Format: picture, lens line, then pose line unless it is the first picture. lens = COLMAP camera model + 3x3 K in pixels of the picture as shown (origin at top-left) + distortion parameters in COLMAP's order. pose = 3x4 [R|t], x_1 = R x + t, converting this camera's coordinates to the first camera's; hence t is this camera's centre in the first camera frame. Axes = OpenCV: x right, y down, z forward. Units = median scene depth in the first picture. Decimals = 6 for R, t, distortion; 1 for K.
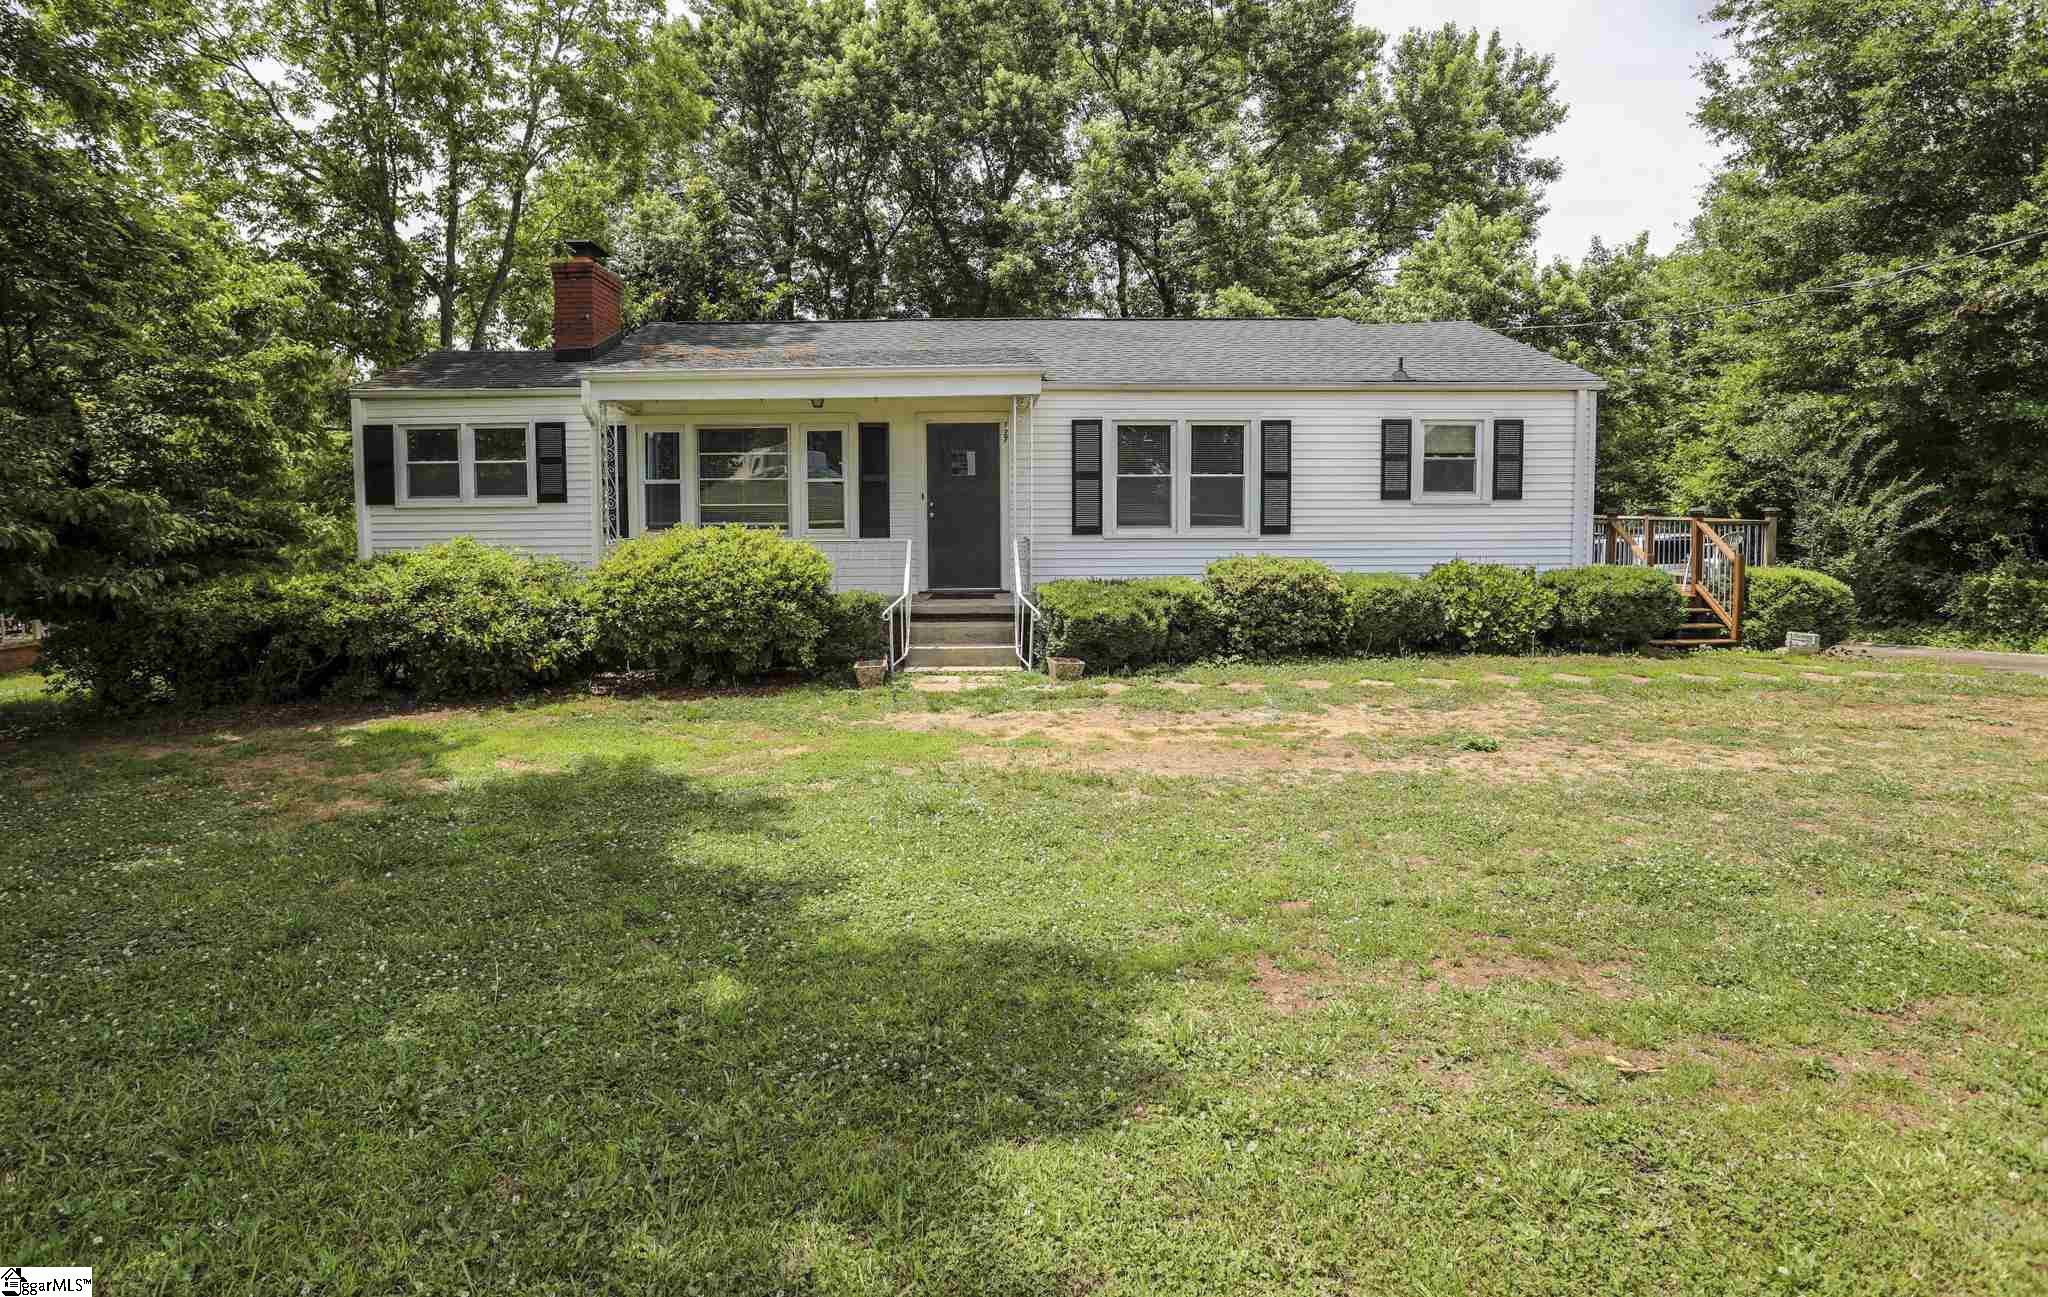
lens RADIAL K [[1094.5, 0, 1023.7], [0, 1094.5, 508.7], [0, 0, 1]] dist [-0.036711, 0.000452]
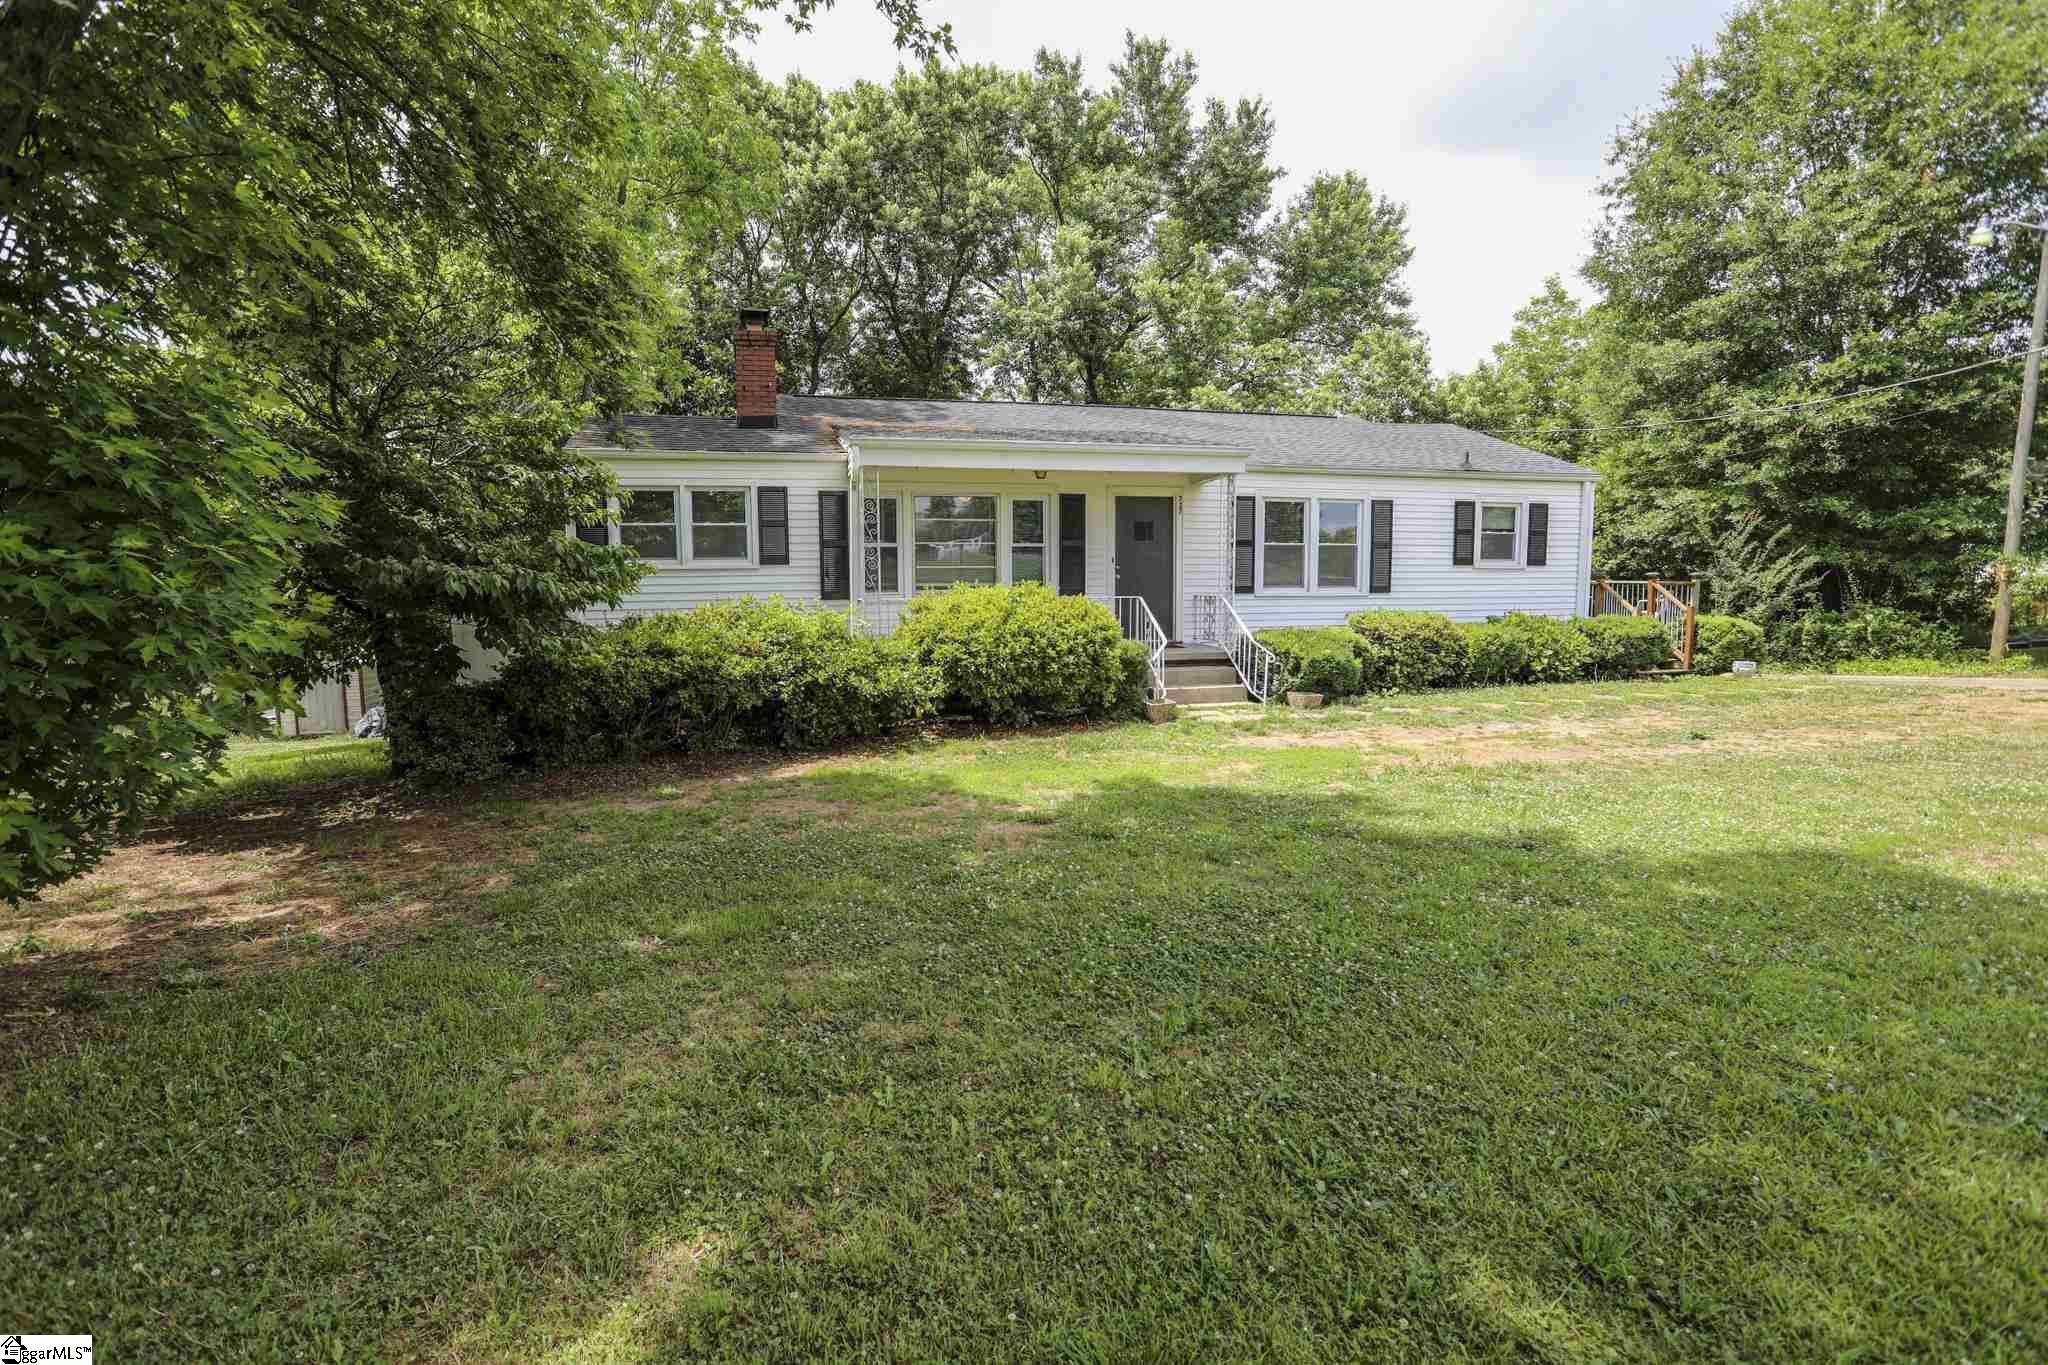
lens RADIAL K [[1026.2, 0, 1023.2], [0, 1026.2, 623.2], [0, 0, 1]] dist [-0.042368, 0.000548]
pose [[0.966947, -0.010883, 0.254746, -0.454215], [0.001237, 0.999277, 0.037996, 0.013630], [-0.254976, -0.036425, 0.966261, -0.013665]]
